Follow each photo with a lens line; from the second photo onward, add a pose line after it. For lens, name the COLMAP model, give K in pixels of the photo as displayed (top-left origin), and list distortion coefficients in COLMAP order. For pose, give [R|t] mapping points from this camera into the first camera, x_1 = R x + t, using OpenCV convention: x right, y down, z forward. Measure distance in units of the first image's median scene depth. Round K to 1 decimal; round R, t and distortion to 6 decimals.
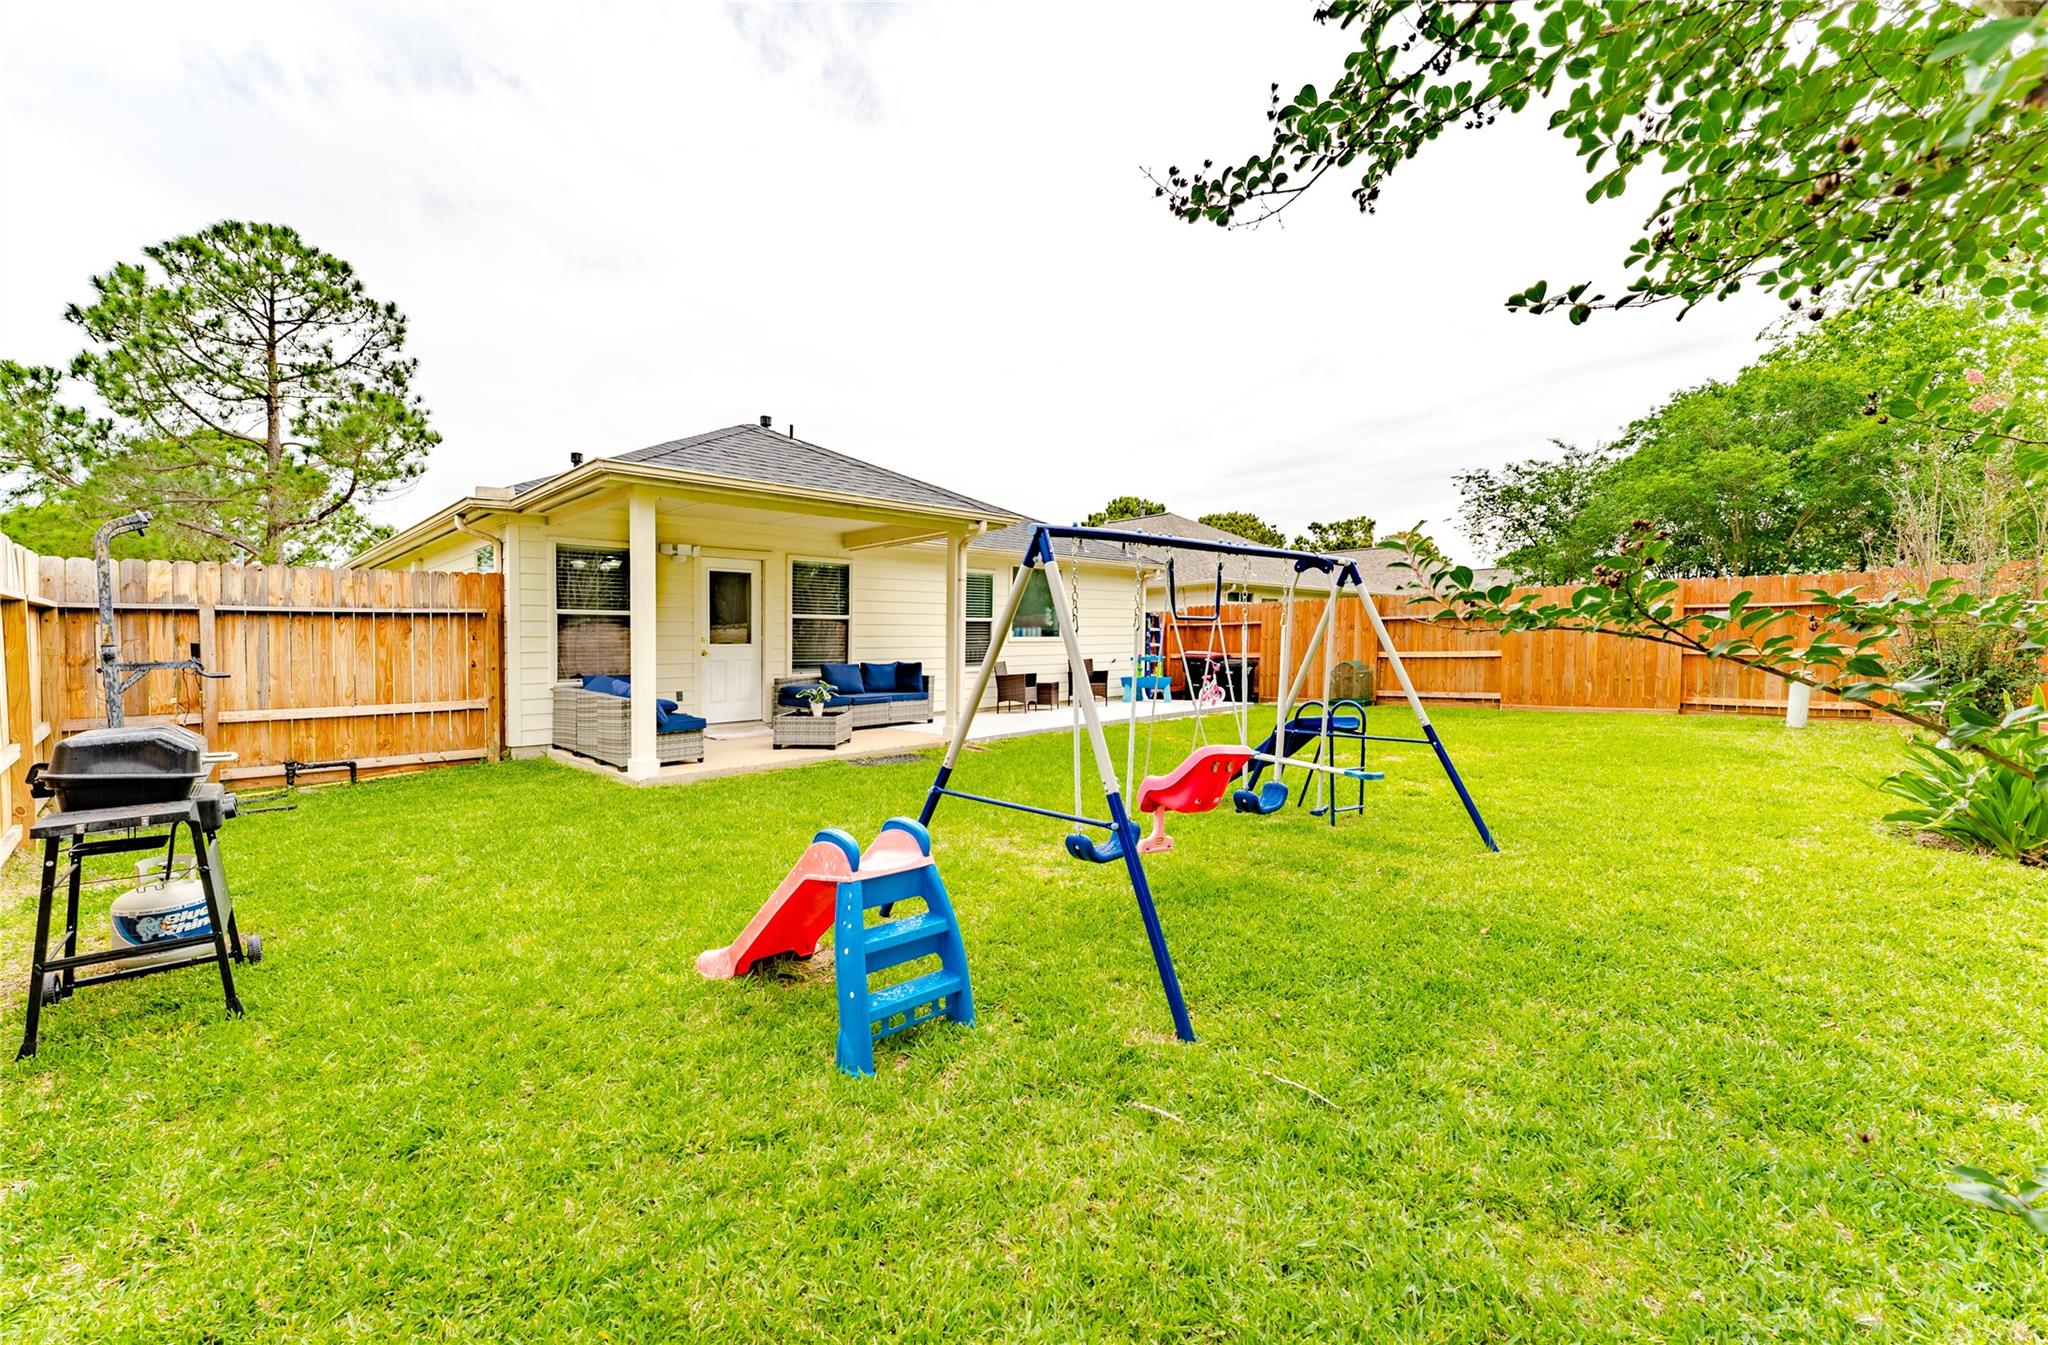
lens RADIAL K [[807.2, 0, 1017.8], [0, 807.2, 676.9], [0, 0, 1]] dist [0.003359, 0.000289]
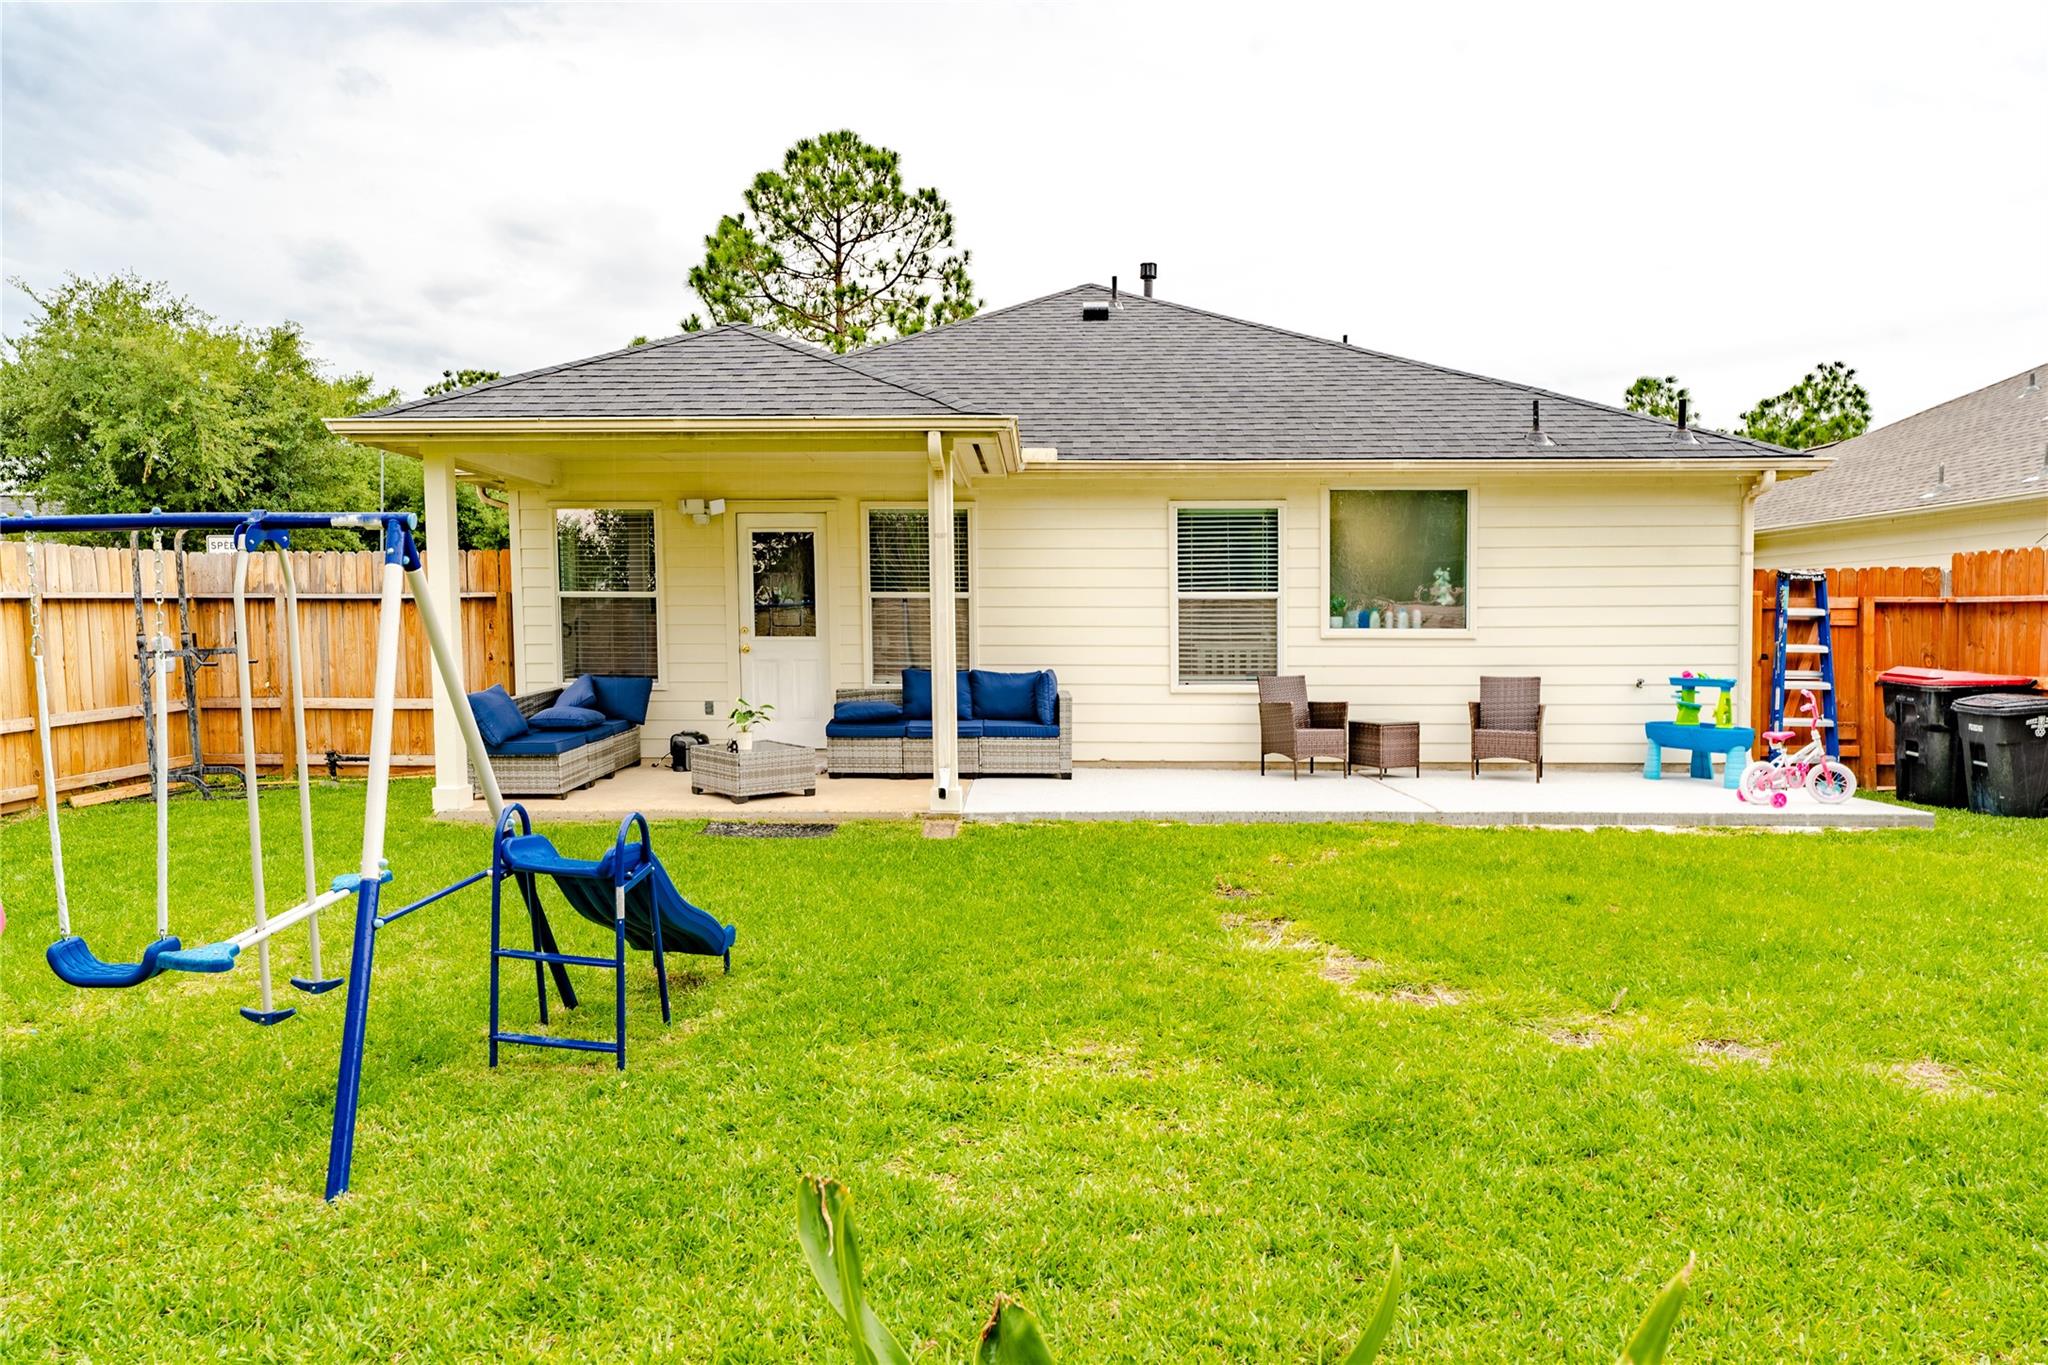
lens RADIAL K [[1365.2, 0, 1022.5], [0, 1365.2, 672.2], [0, 0, 1]] dist [0.000761, -0.000316]
pose [[0.684277, 0.039499, -0.728151, 0.571472], [-0.038227, 0.999102, 0.018273, -0.035337], [0.728219, 0.015332, 0.685173, 0.313750]]
